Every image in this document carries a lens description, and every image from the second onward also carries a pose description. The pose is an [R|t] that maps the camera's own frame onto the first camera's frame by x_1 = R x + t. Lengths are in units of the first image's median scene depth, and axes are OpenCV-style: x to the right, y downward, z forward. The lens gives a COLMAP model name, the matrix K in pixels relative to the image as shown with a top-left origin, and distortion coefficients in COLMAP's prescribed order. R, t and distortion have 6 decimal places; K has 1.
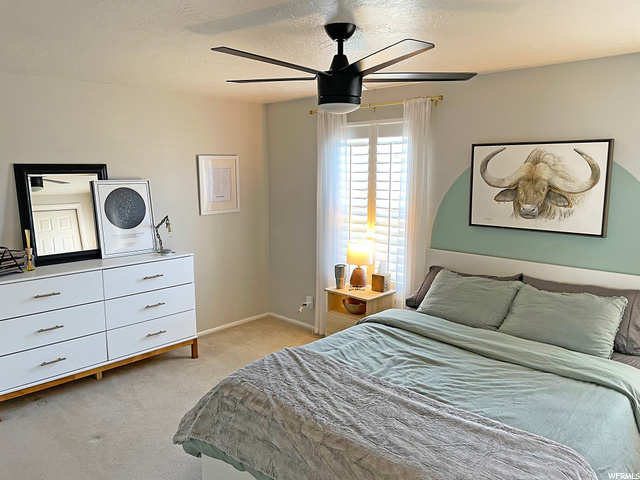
lens RADIAL K [[440.2, 0, 320.4], [0, 440.2, 240.8], [0, 0, 1]] dist [0.000649, -0.000961]
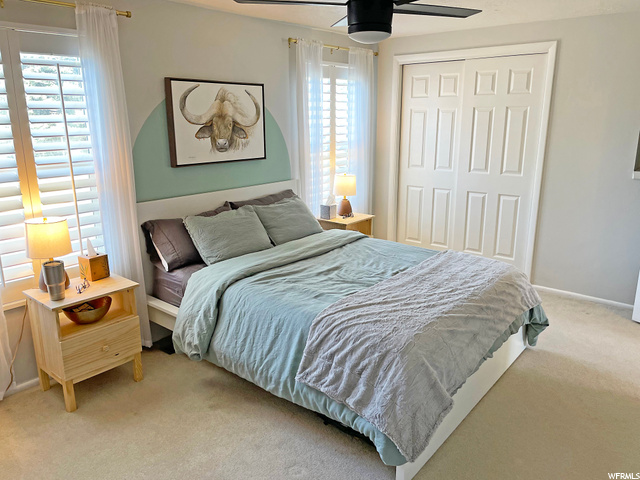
lens RADIAL K [[487.6, 0, 317.5], [0, 487.6, 243.0], [0, 0, 1]] dist [0.038853, -0.041453]
pose [[-0.053564, -0.268975, 0.961657, -0.827613], [0.145776, 0.950615, 0.274006, -0.139617], [-0.987866, 0.154864, -0.011708, 0.834350]]
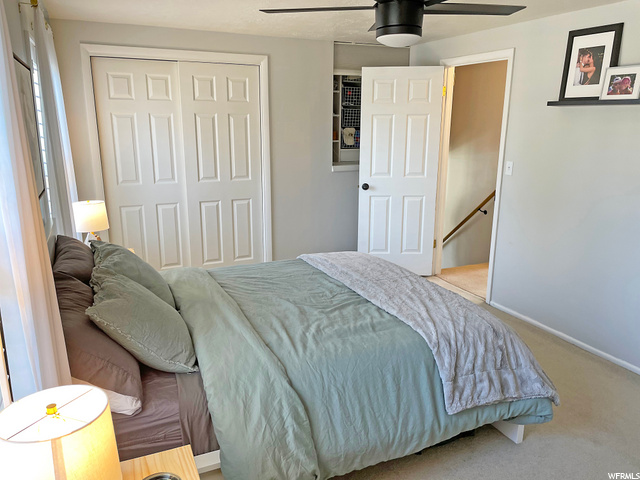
lens RADIAL K [[487.6, 0, 318.3], [0, 487.6, 237.9], [0, 0, 1]] dist [0.038853, -0.041453]
pose [[-0.925895, -0.107621, 0.362127, -0.163103], [0.034852, 0.930142, 0.365543, -0.225293], [-0.376169, 0.351075, -0.857463, 1.503519]]
